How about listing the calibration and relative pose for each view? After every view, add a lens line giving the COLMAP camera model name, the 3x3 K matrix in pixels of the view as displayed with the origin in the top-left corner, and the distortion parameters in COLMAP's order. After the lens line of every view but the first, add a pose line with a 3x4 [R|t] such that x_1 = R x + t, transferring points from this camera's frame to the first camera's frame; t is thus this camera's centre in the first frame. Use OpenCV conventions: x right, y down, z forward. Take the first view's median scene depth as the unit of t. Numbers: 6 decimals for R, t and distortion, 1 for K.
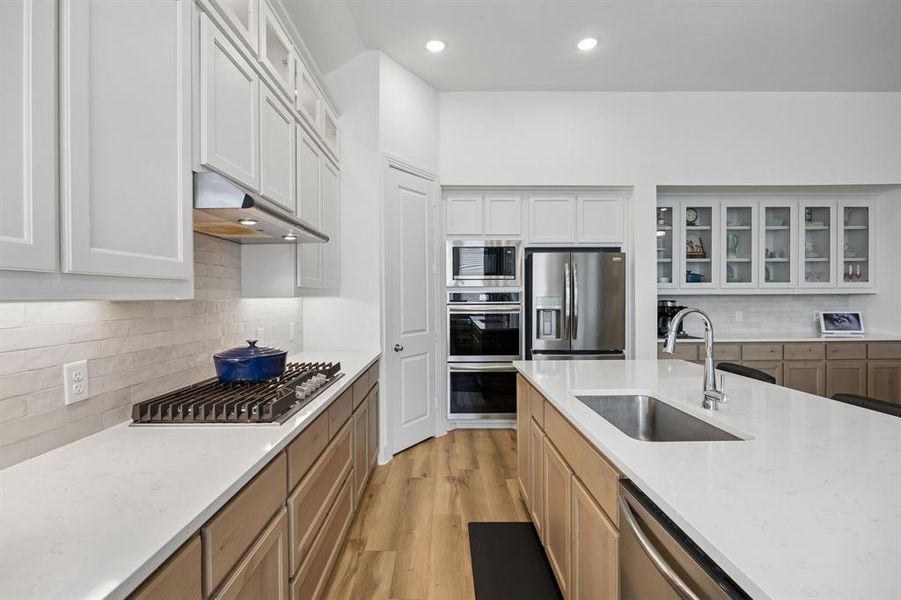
lens RADIAL K [[410.6, 0, 446.2], [0, 410.6, 299.9], [0, 0, 1]] dist [-0.016042, -0.000085]
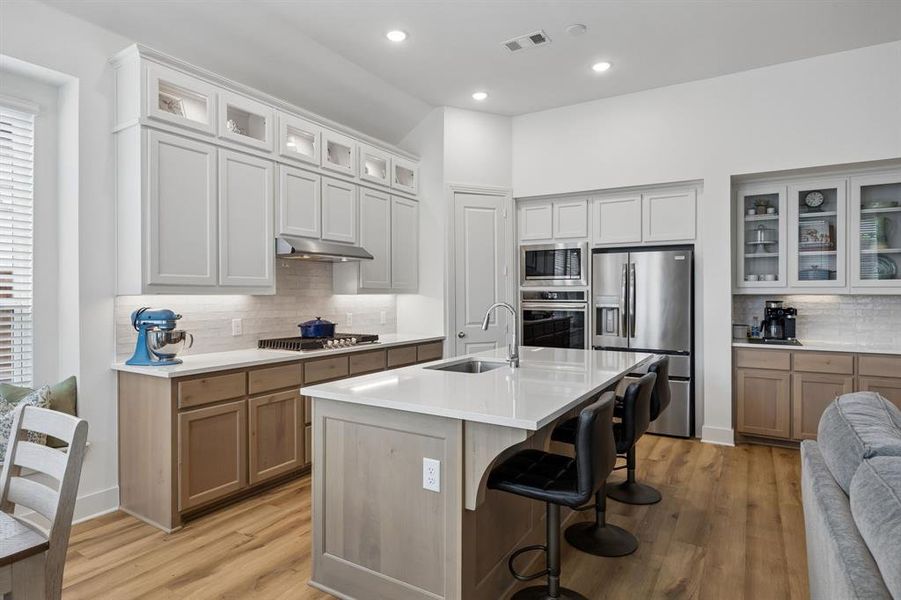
lens RADIAL K [[497.4, 0, 442.5], [0, 497.4, 295.6], [0, 0, 1]] dist [-0.000612, 0.000243]
pose [[0.848463, 0.008232, -0.529191, 0.555126], [-0.011325, 0.999932, -0.002603, 0.000441], [0.529134, 0.008202, 0.848499, -0.290305]]
